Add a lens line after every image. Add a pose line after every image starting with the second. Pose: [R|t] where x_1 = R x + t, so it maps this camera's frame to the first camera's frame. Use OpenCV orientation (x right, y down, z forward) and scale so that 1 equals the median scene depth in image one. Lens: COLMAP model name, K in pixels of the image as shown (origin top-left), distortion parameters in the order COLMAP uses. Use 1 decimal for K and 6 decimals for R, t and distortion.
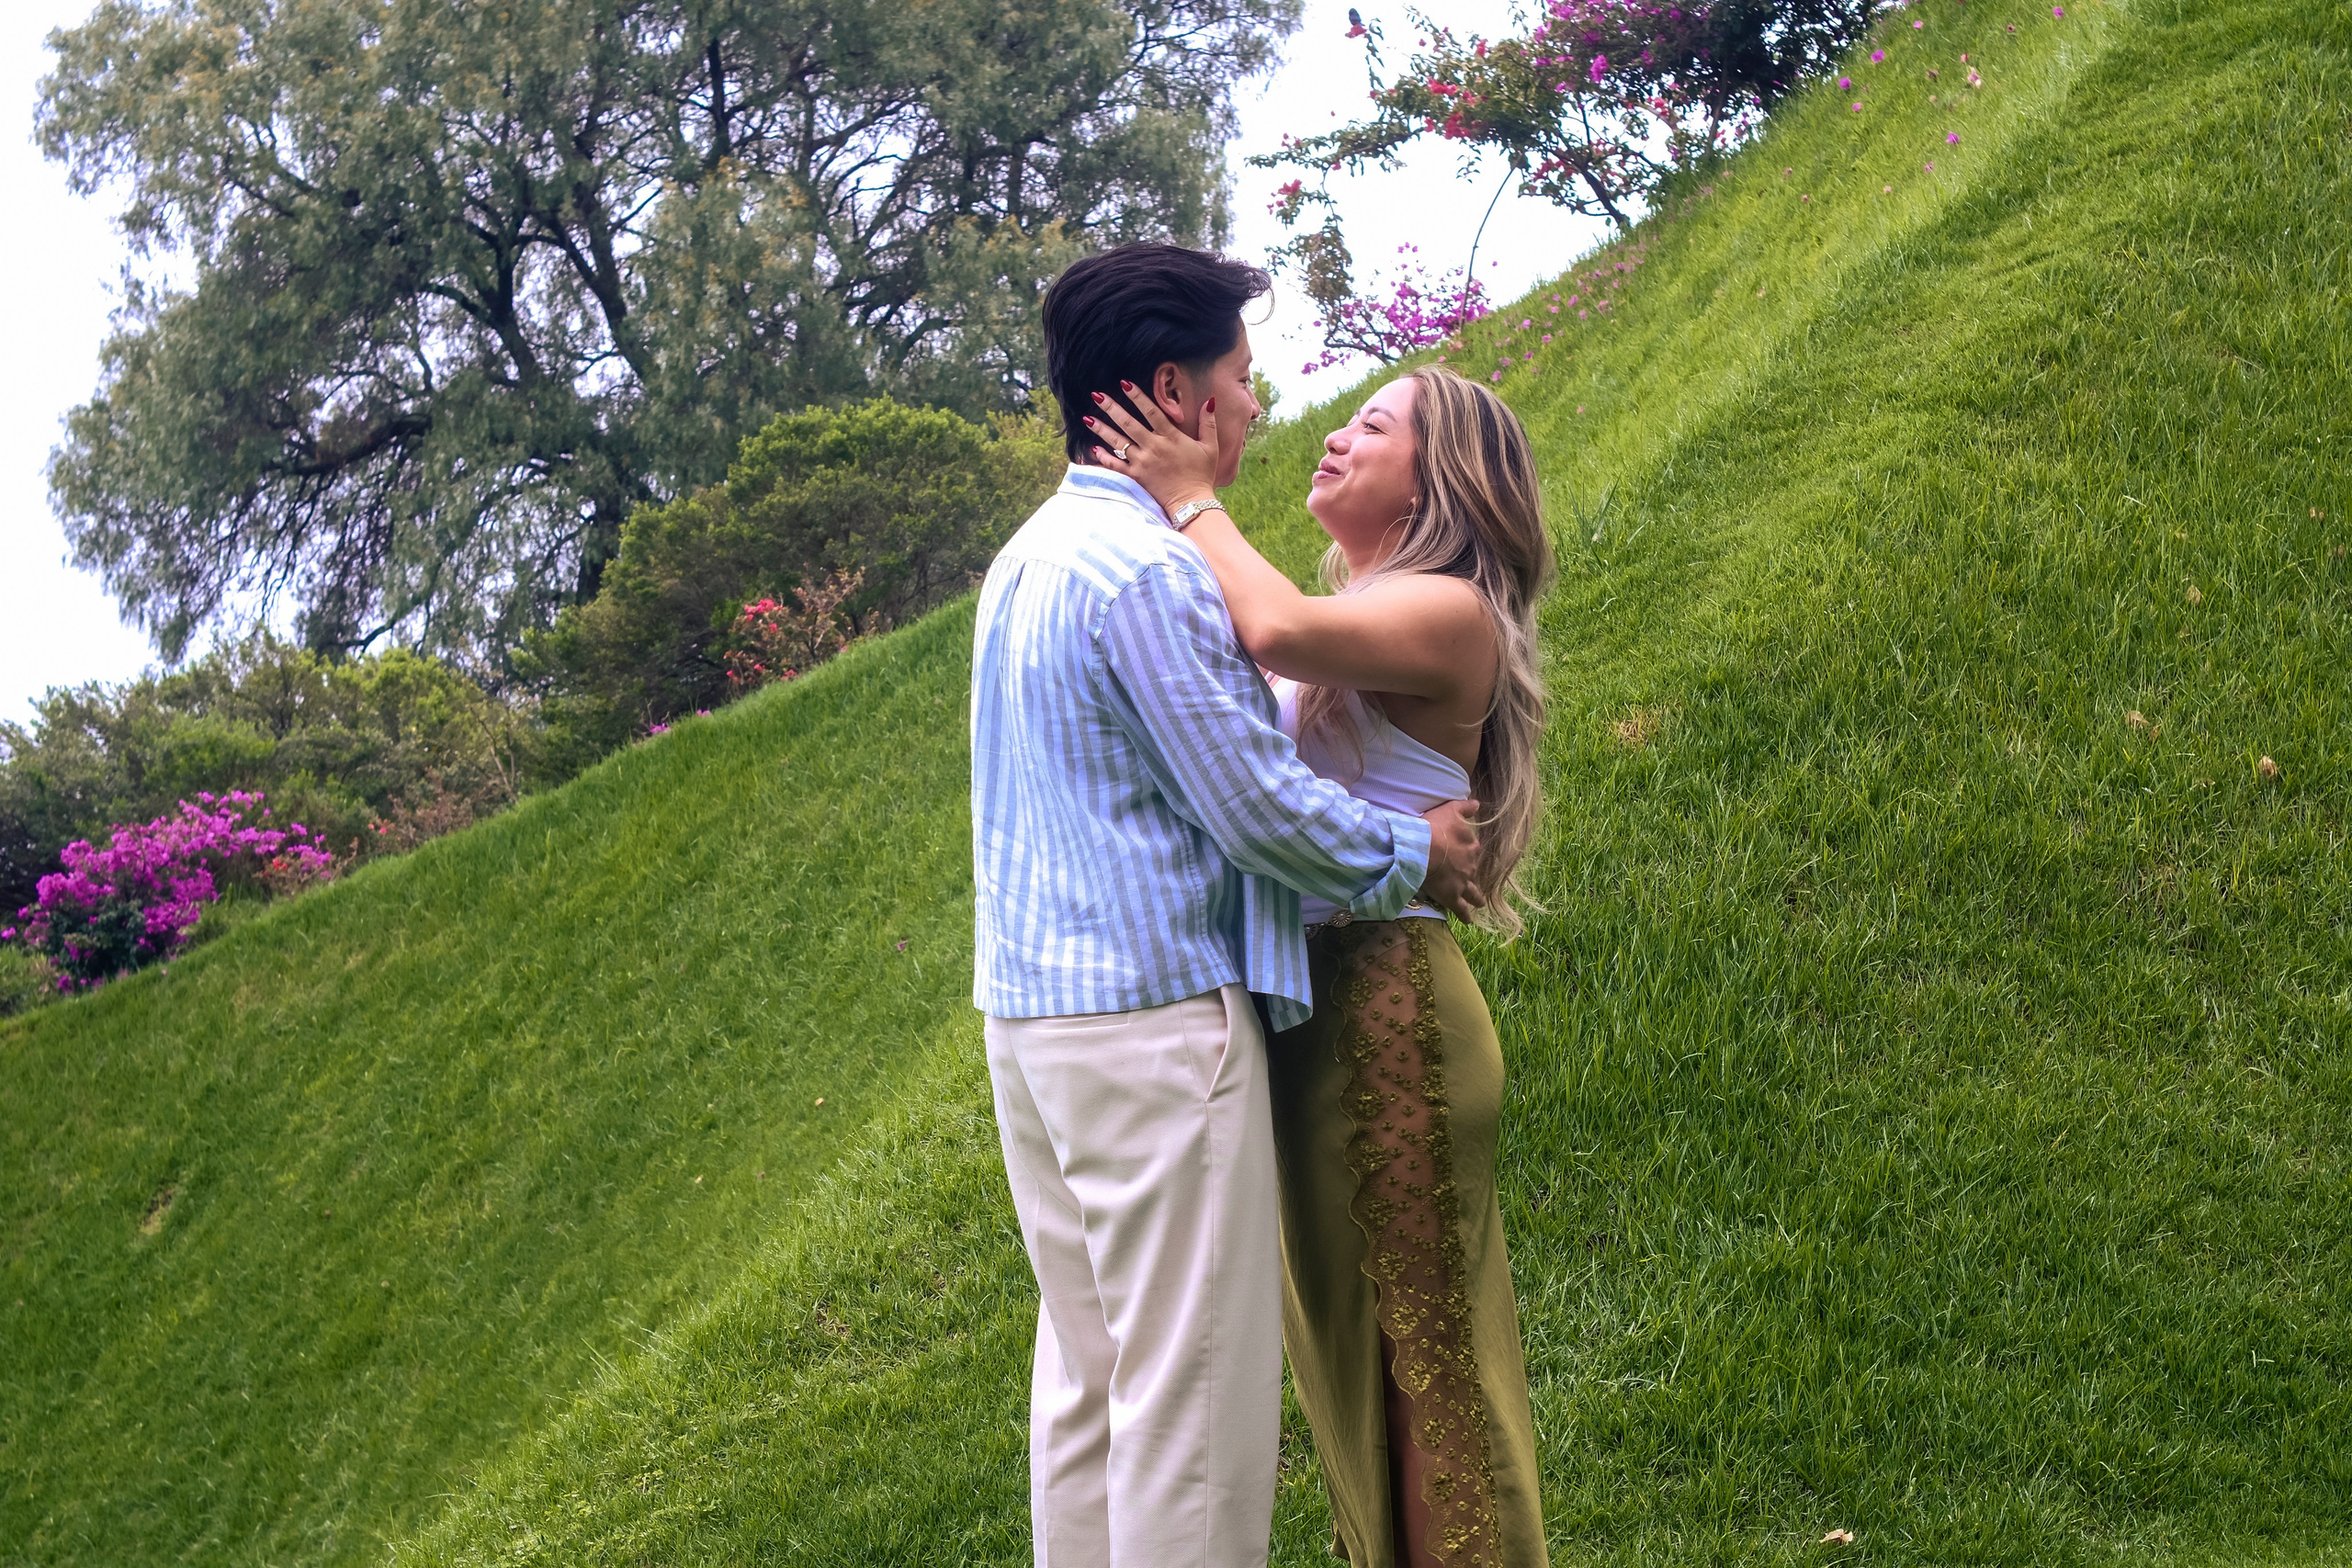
lens RADIAL K [[4525.6, 0, 1178.7], [0, 4525.6, 800.4], [0, 0, 1]] dist [-0.130156, 0.000000]
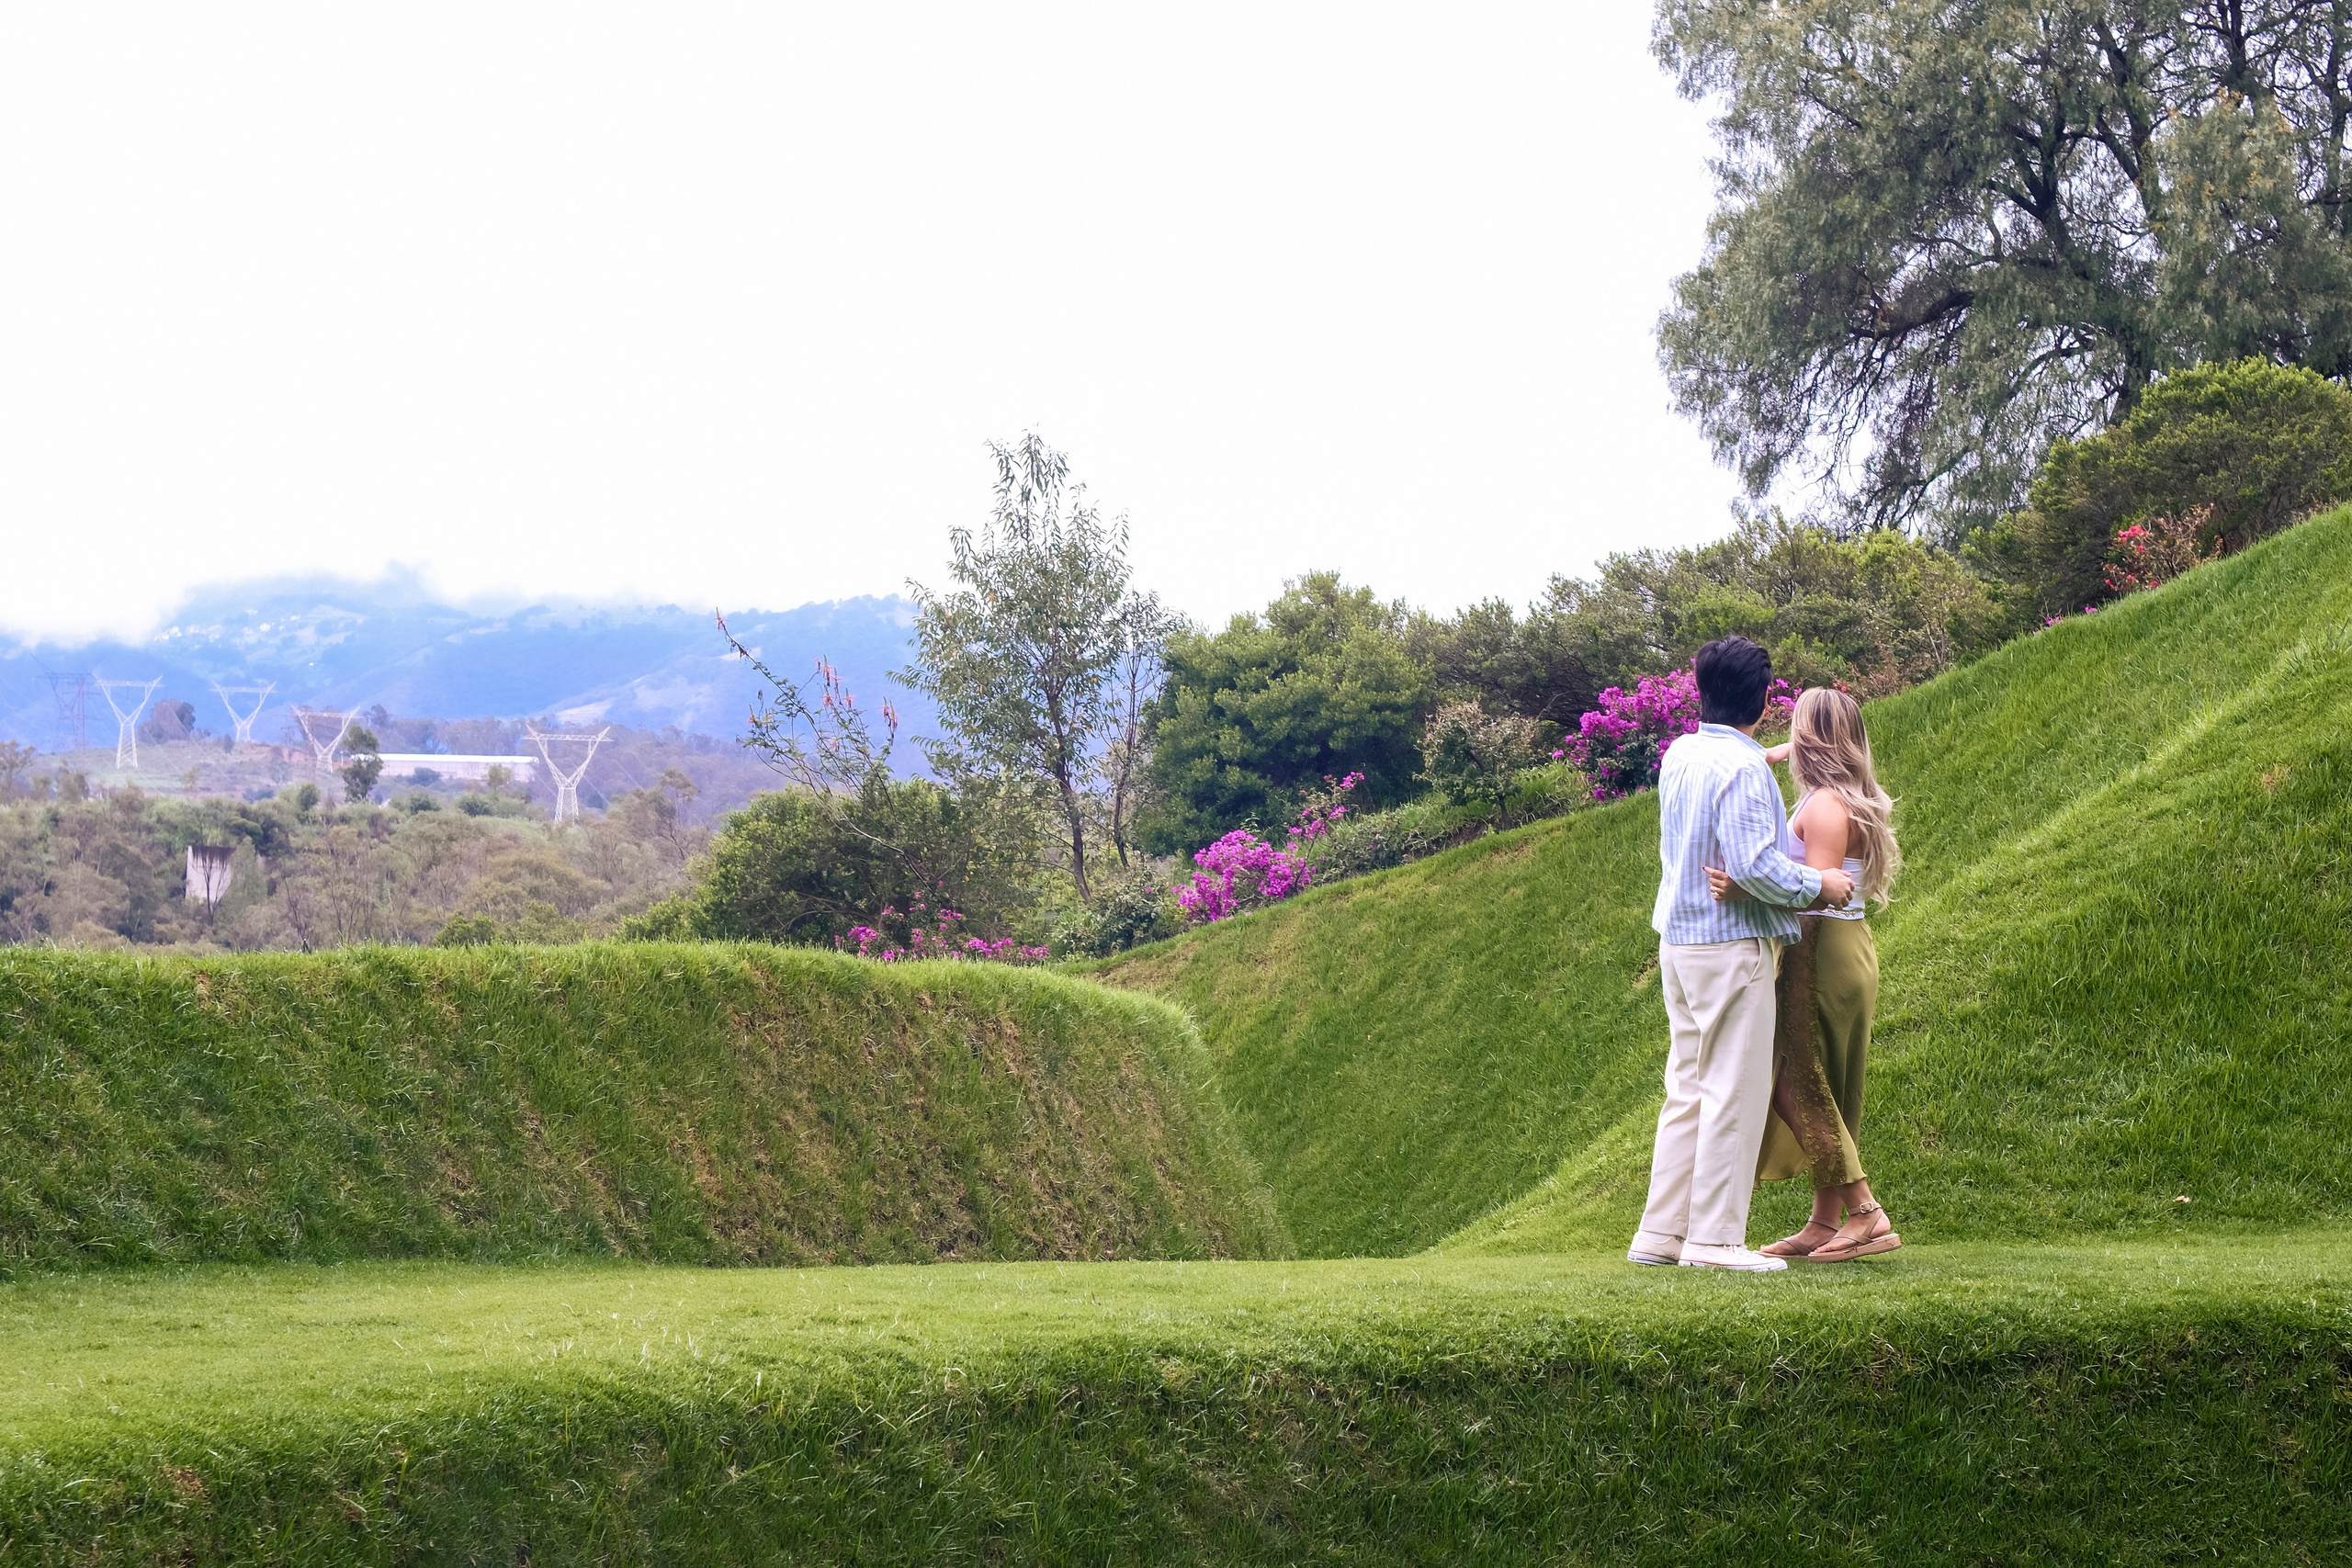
lens RADIAL K [[4525.6, 0, 1180.2], [0, 4525.6, 782.4], [0, 0, 1]] dist [-0.130156, 0.000000]
pose [[0.932303, 0.051477, -0.357996, 0.096822], [-0.033252, 0.997827, 0.056885, -0.029352], [0.360147, -0.041130, 0.931989, -0.242457]]
